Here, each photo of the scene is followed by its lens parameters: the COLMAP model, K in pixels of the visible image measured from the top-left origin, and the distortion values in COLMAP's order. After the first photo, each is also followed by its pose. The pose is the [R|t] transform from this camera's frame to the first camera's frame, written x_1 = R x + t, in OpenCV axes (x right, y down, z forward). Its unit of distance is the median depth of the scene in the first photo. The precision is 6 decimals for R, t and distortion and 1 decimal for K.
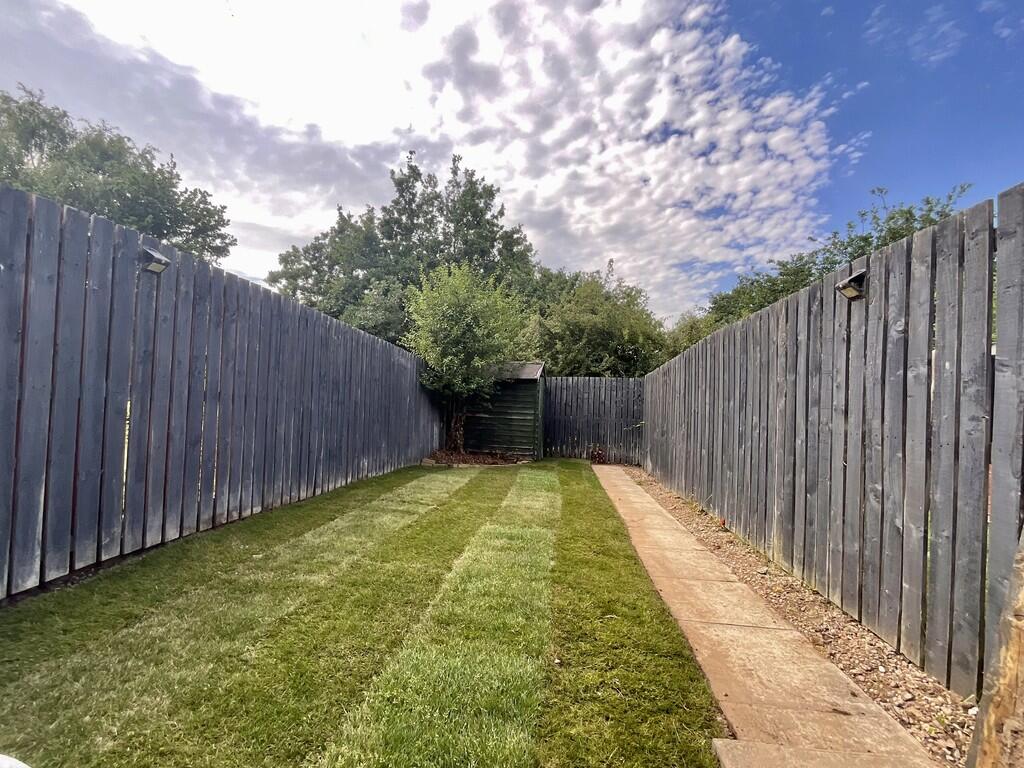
lens RADIAL K [[415.3, 0, 512.0], [0, 415.3, 384.0], [0, 0, 1]] dist [-0.000393, -0.000009]
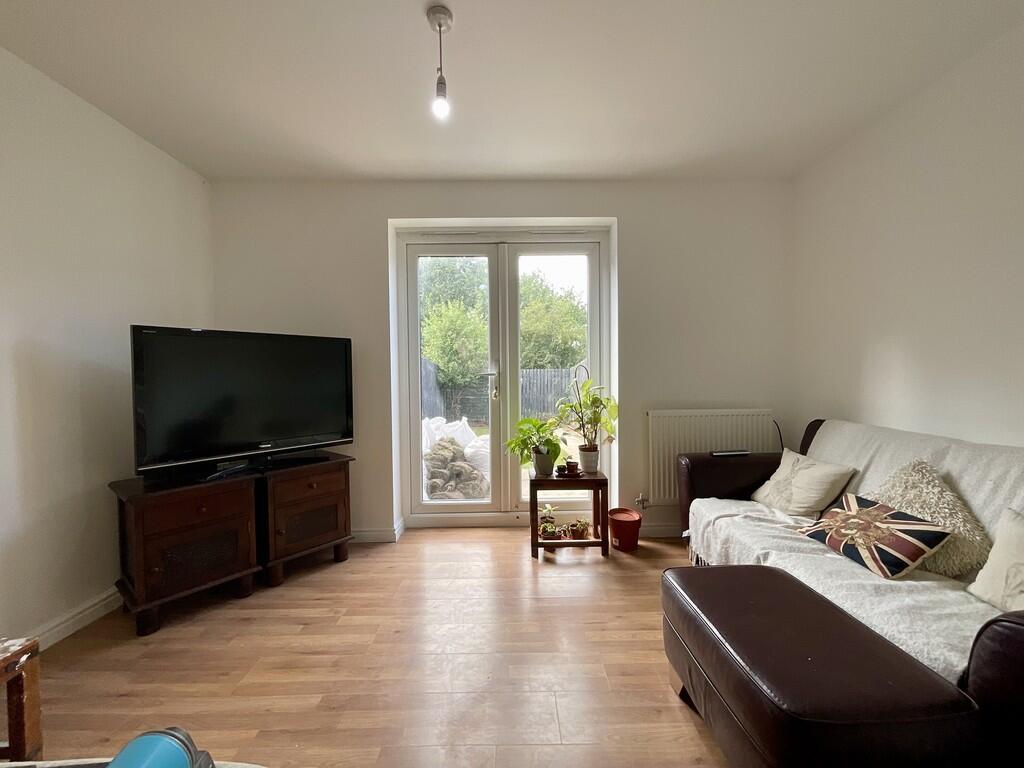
lens RADIAL K [[415.3, 0, 512.0], [0, 415.3, 384.0], [0, 0, 1]] dist [-0.000393, -0.000009]
pose [[0.990812, -0.048216, 0.126358, -0.098258], [0.043201, 0.998177, 0.042139, -0.029657], [-0.128160, -0.036293, 0.991089, -0.491728]]
